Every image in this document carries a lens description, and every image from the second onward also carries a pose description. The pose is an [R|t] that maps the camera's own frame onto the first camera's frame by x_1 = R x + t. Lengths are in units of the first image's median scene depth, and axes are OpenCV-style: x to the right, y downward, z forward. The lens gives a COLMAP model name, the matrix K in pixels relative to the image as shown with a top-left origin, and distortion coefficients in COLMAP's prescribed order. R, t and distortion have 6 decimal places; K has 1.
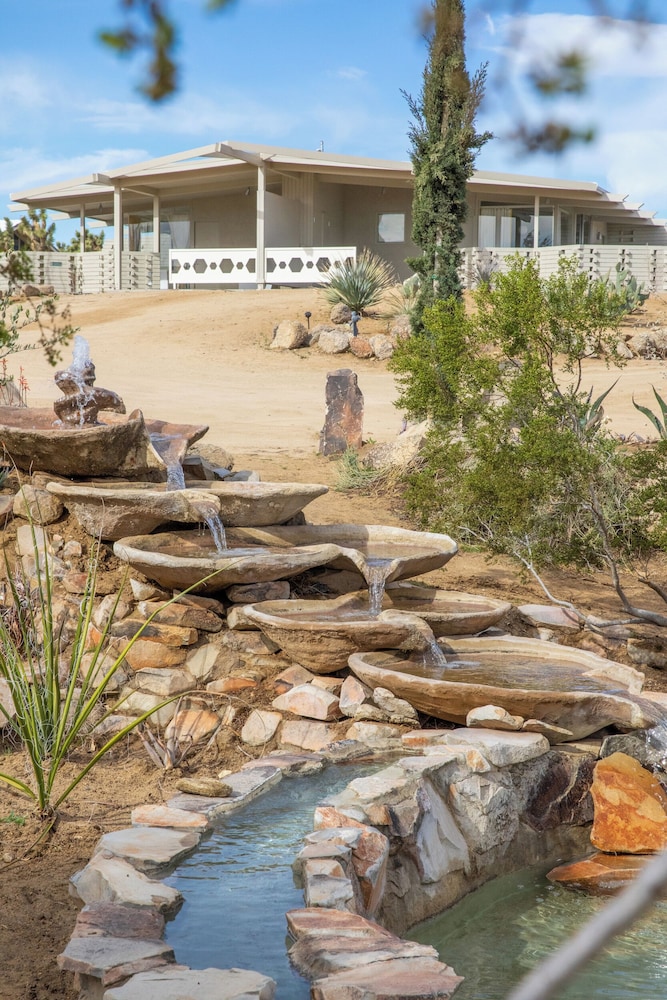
lens RADIAL K [[3729.4, 0, 333.5], [0, 3729.4, 500.0], [0, 0, 1]] dist [1.016014, 1.113073]
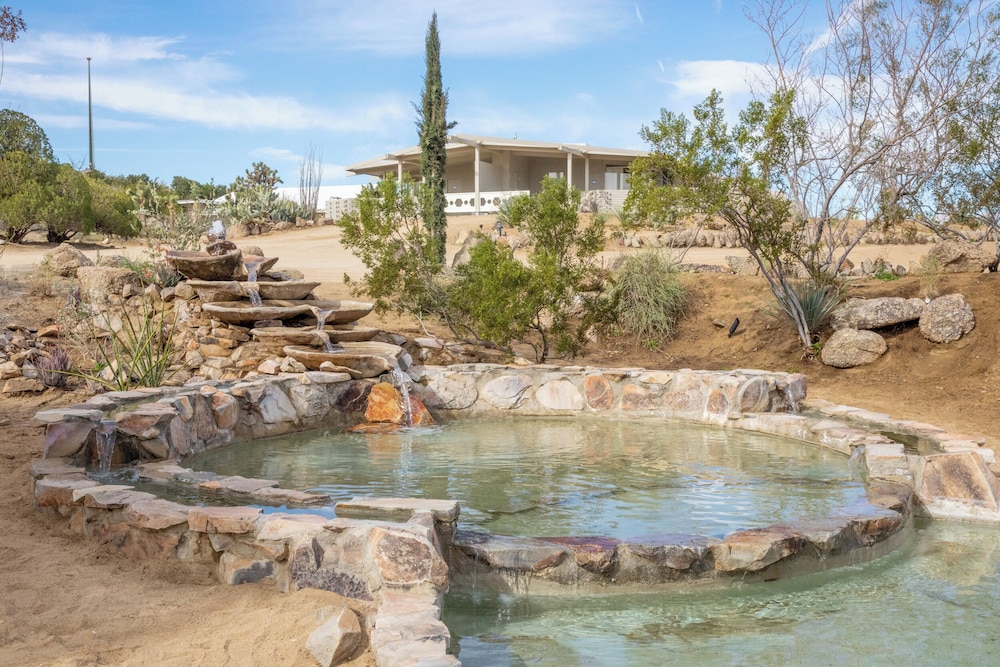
lens RADIAL K [[3729.4, 0, 500.0], [0, 3729.4, 333.5], [0, 0, 1]] dist [1.016014, 1.113073]
pose [[0.973403, -0.013587, -0.228695, 0.632110], [0.001485, 0.998593, -0.053008, 0.149942], [0.229093, 0.051258, 0.972054, -1.151755]]
